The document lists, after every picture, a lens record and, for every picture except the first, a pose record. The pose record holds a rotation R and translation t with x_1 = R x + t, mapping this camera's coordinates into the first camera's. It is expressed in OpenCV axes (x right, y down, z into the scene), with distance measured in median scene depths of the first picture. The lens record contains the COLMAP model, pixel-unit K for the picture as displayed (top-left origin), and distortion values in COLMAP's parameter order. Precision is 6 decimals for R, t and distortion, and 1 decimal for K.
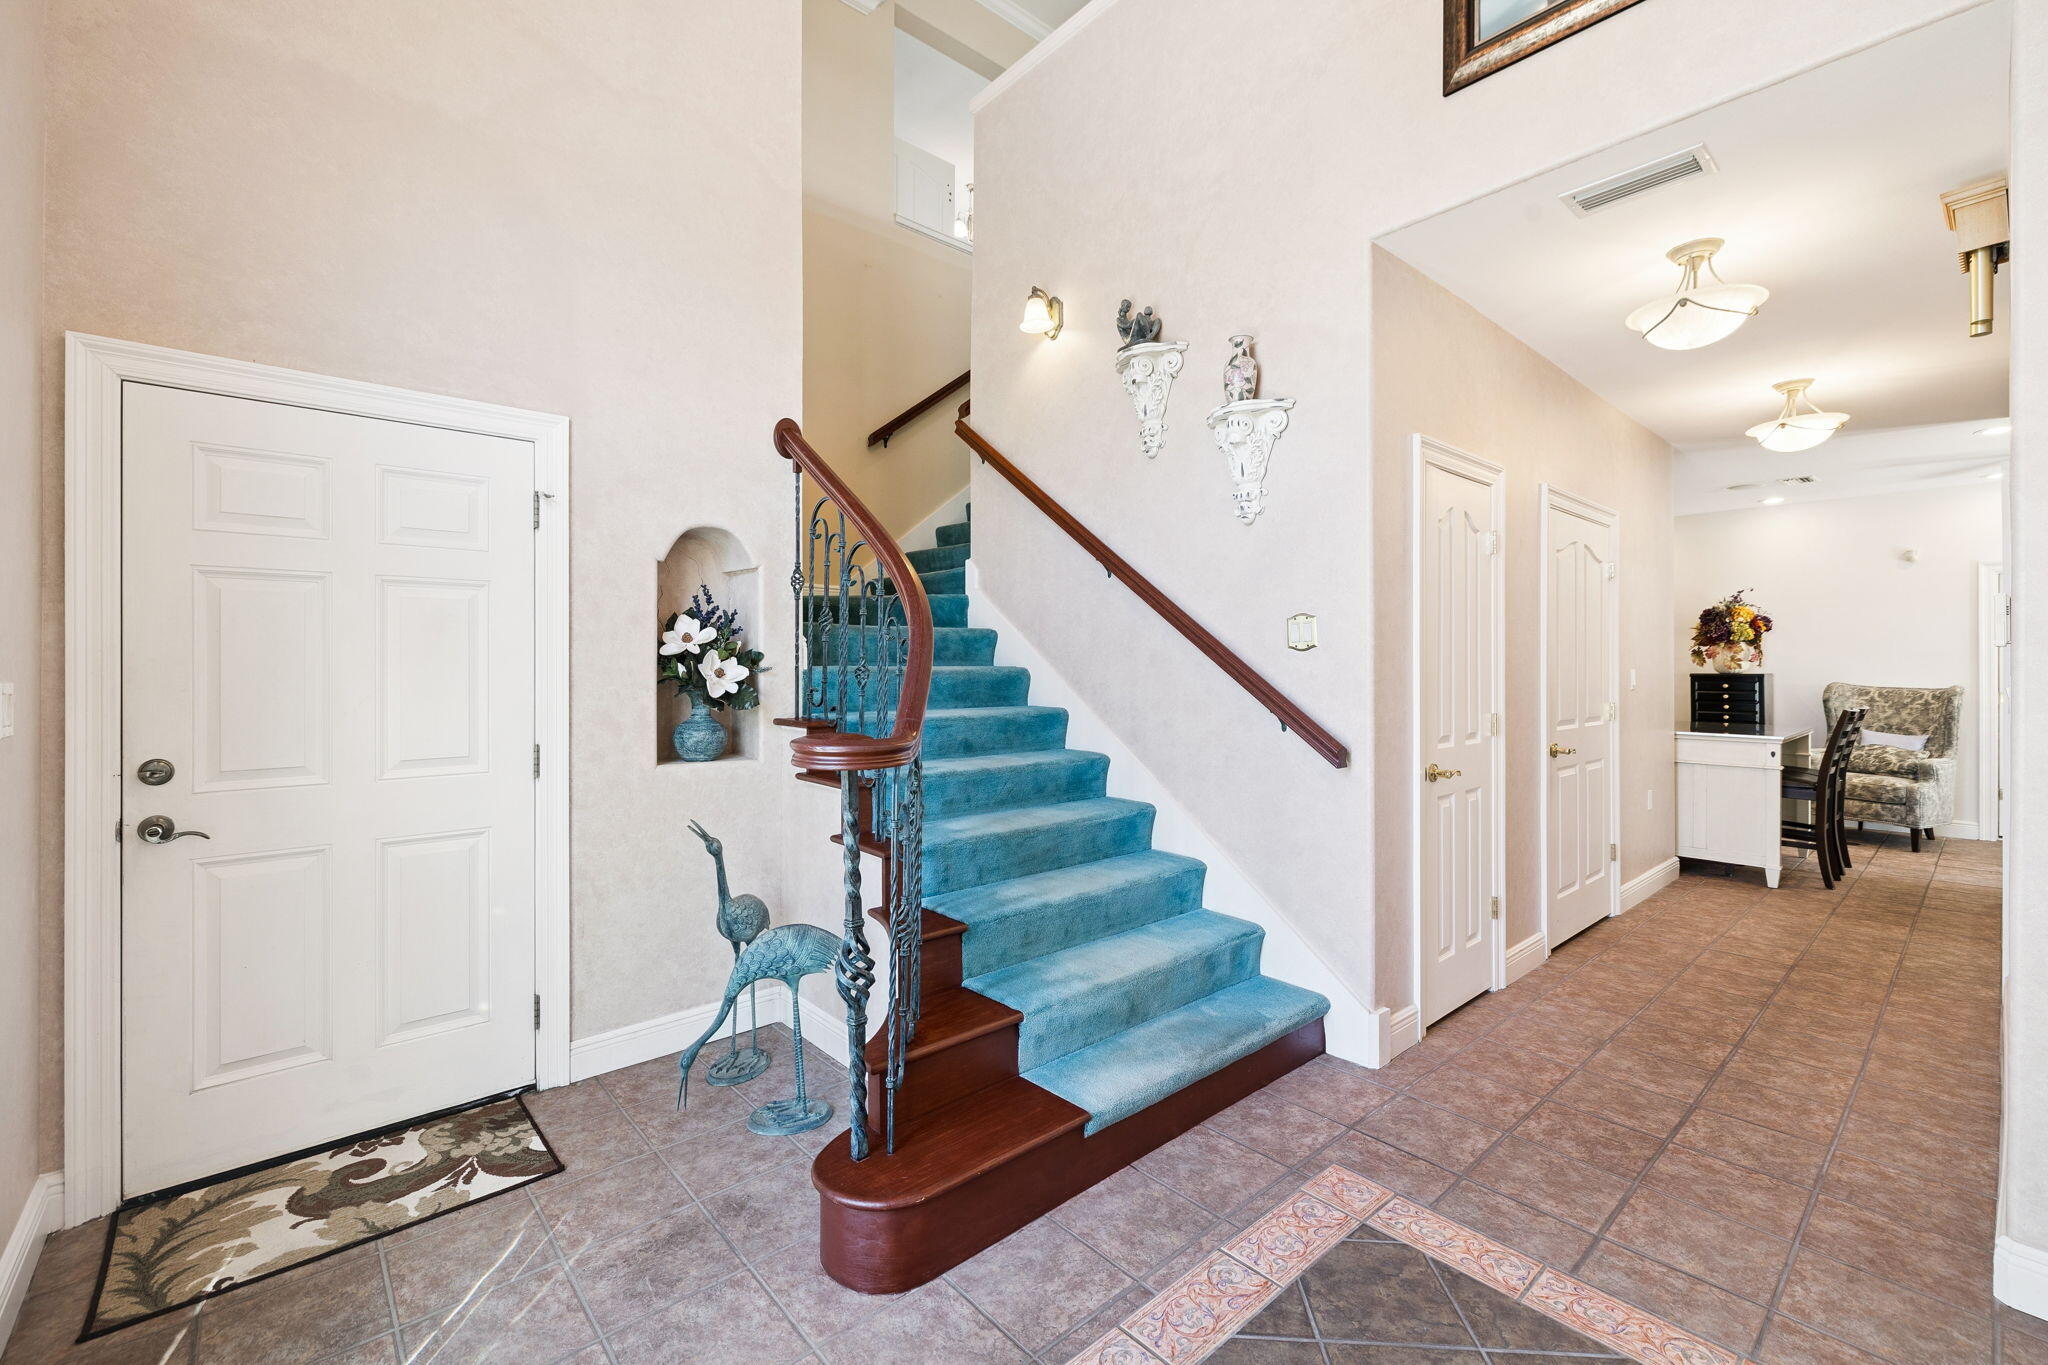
lens RADIAL K [[869.3, 0, 1022.9], [0, 869.3, 670.3], [0, 0, 1]] dist [0.000047, 0.001334]
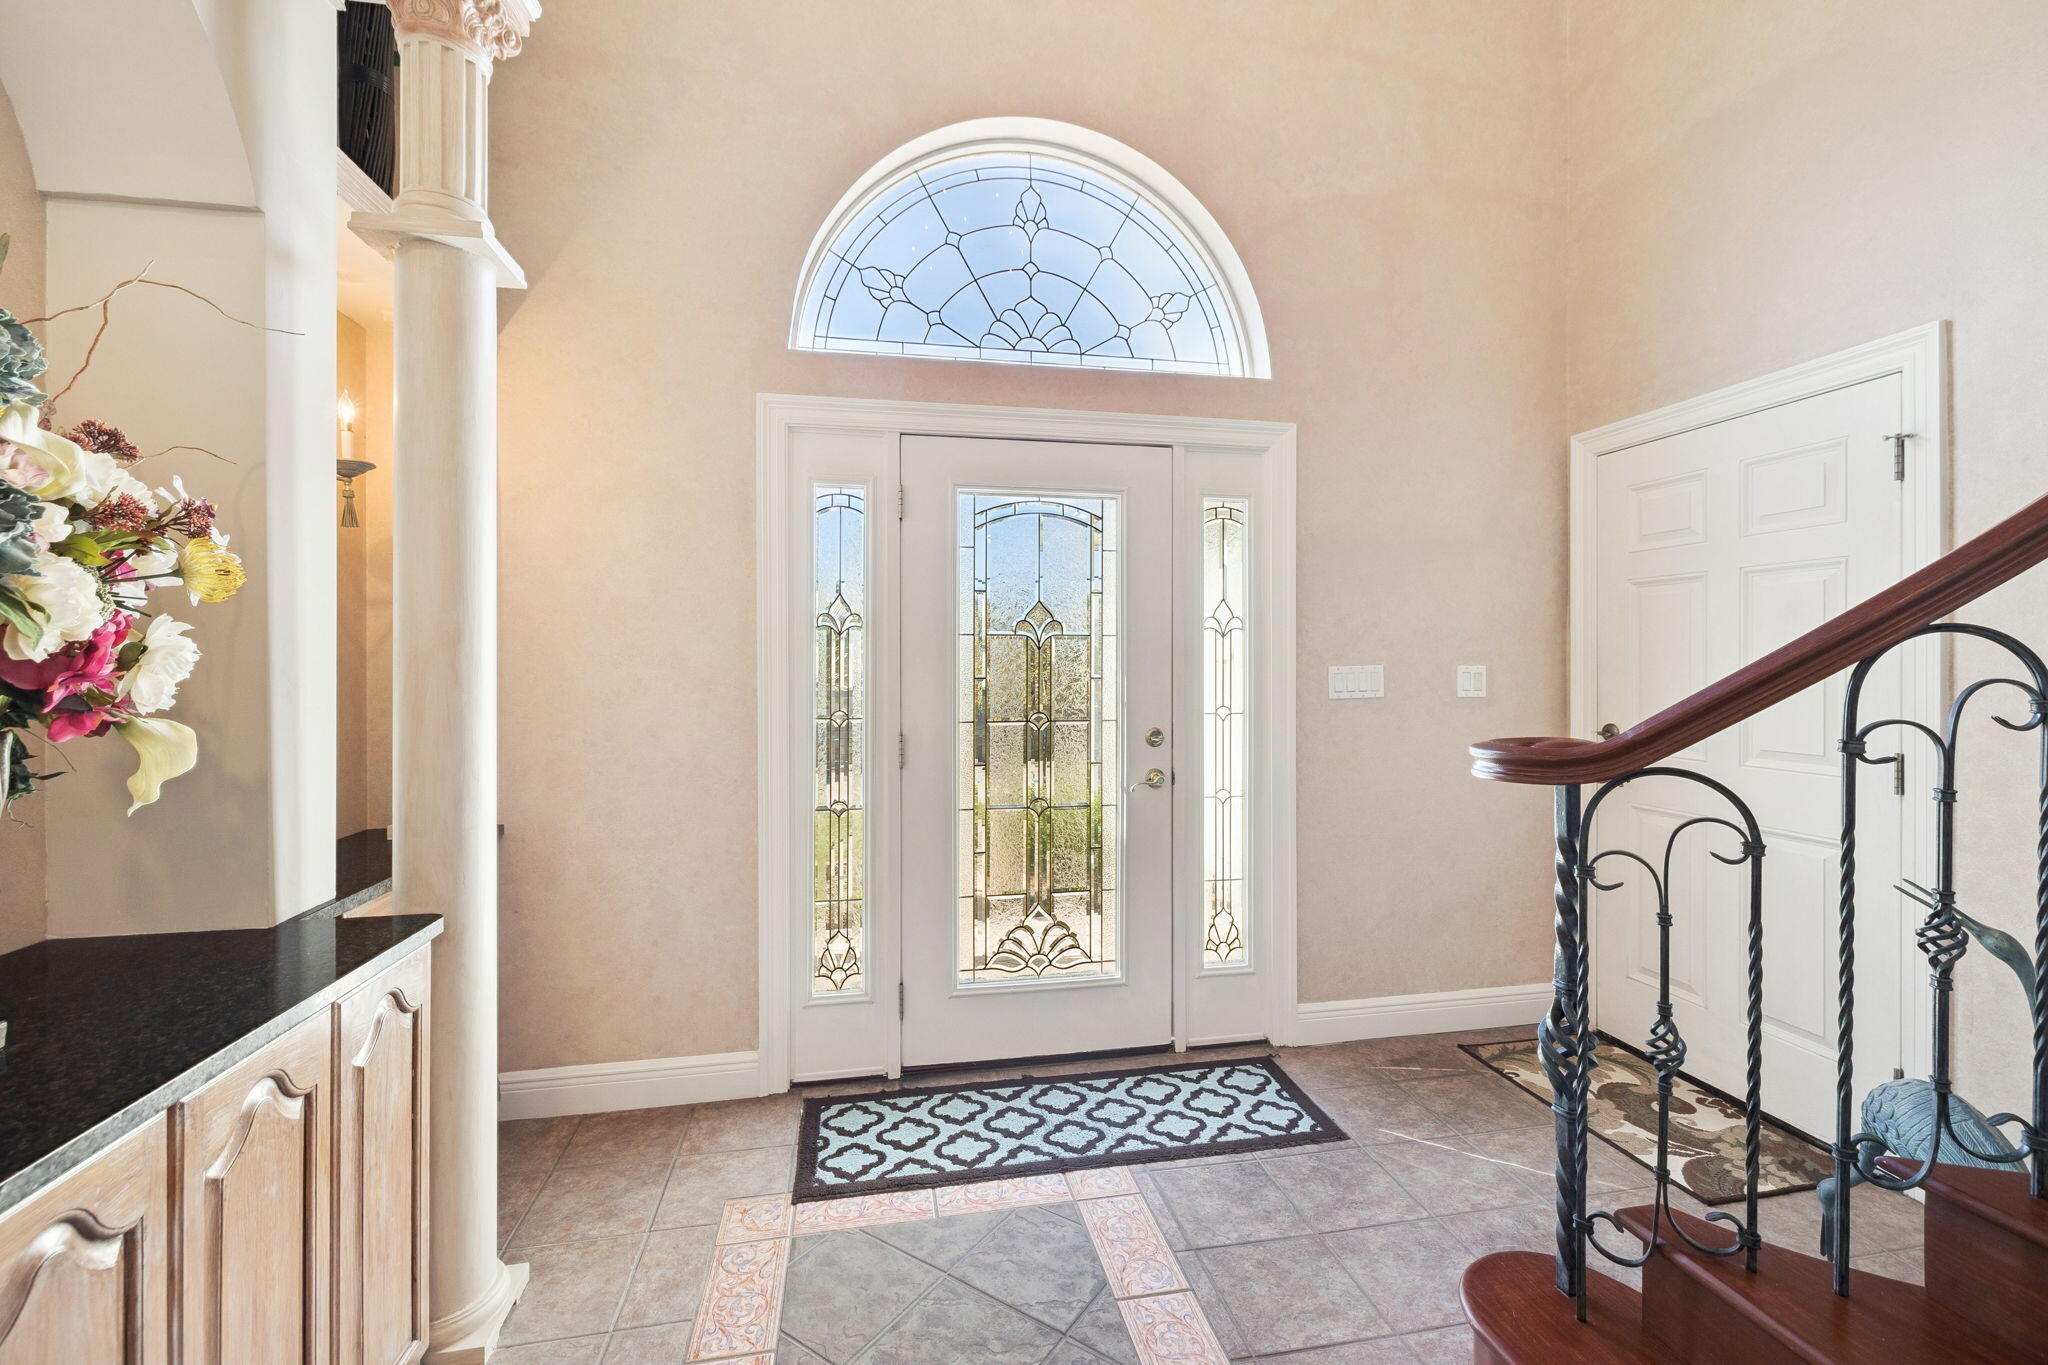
lens RADIAL K [[869.3, 0, 1021.8], [0, 869.3, 670.0], [0, 0, 1]] dist [0.000047, 0.001334]
pose [[-0.510174, 0.013094, -0.859972, 0.657174], [0.002262, 0.999901, 0.013882, -0.004513], [0.860068, 0.005137, -0.510153, 0.885966]]
